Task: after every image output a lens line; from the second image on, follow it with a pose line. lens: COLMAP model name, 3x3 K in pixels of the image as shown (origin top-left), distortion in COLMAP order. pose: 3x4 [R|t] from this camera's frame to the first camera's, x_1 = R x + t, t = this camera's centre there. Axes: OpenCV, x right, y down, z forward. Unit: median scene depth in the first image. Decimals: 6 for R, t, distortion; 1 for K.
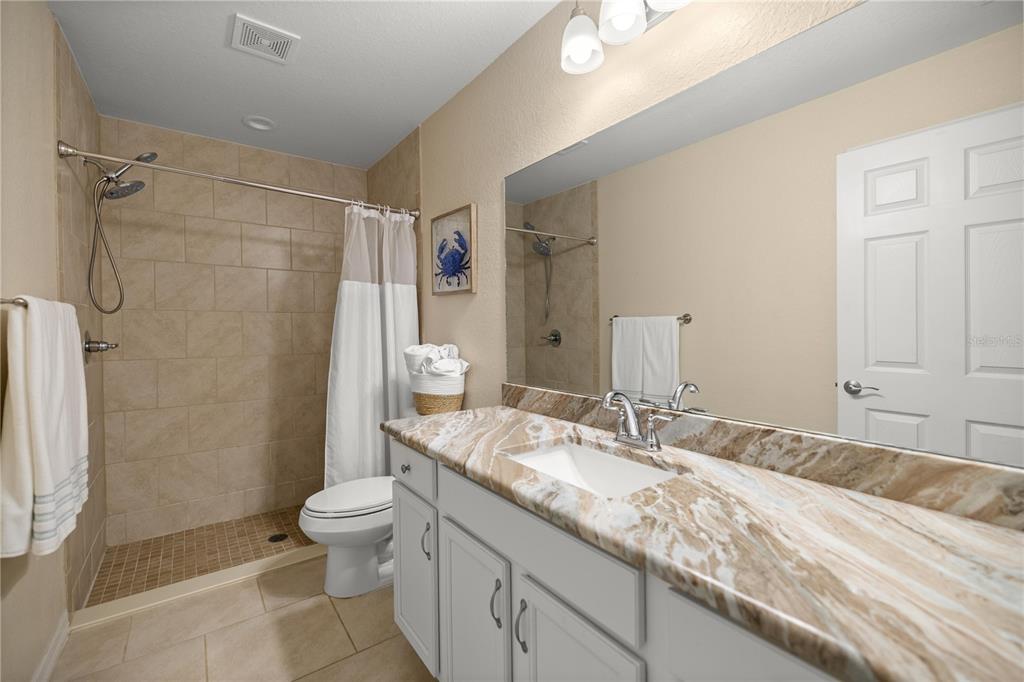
lens RADIAL K [[428.8, 0, 512.0], [0, 428.8, 341.0], [0, 0, 1]] dist [0.002088, 0.000166]
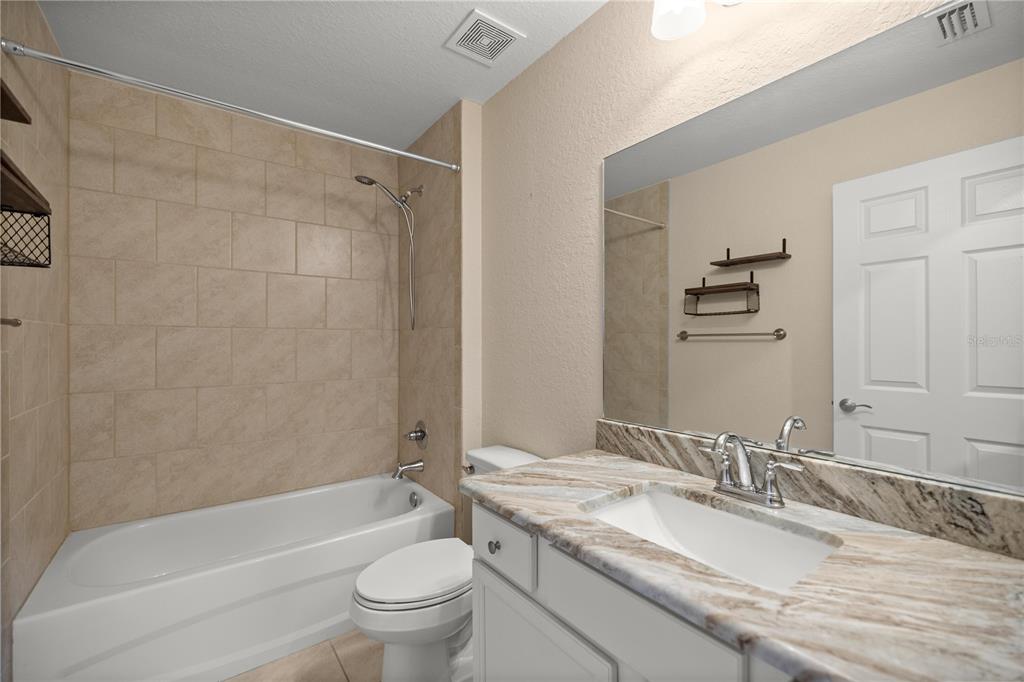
lens RADIAL K [[430.9, 0, 510.9], [0, 430.9, 345.2], [0, 0, 1]] dist [0.000550, 0.000250]
pose [[0.999394, 0.008646, -0.033727, -0.130812], [-0.010049, 0.999082, -0.041646, -0.003992], [0.033336, 0.041959, 0.998563, 0.179688]]
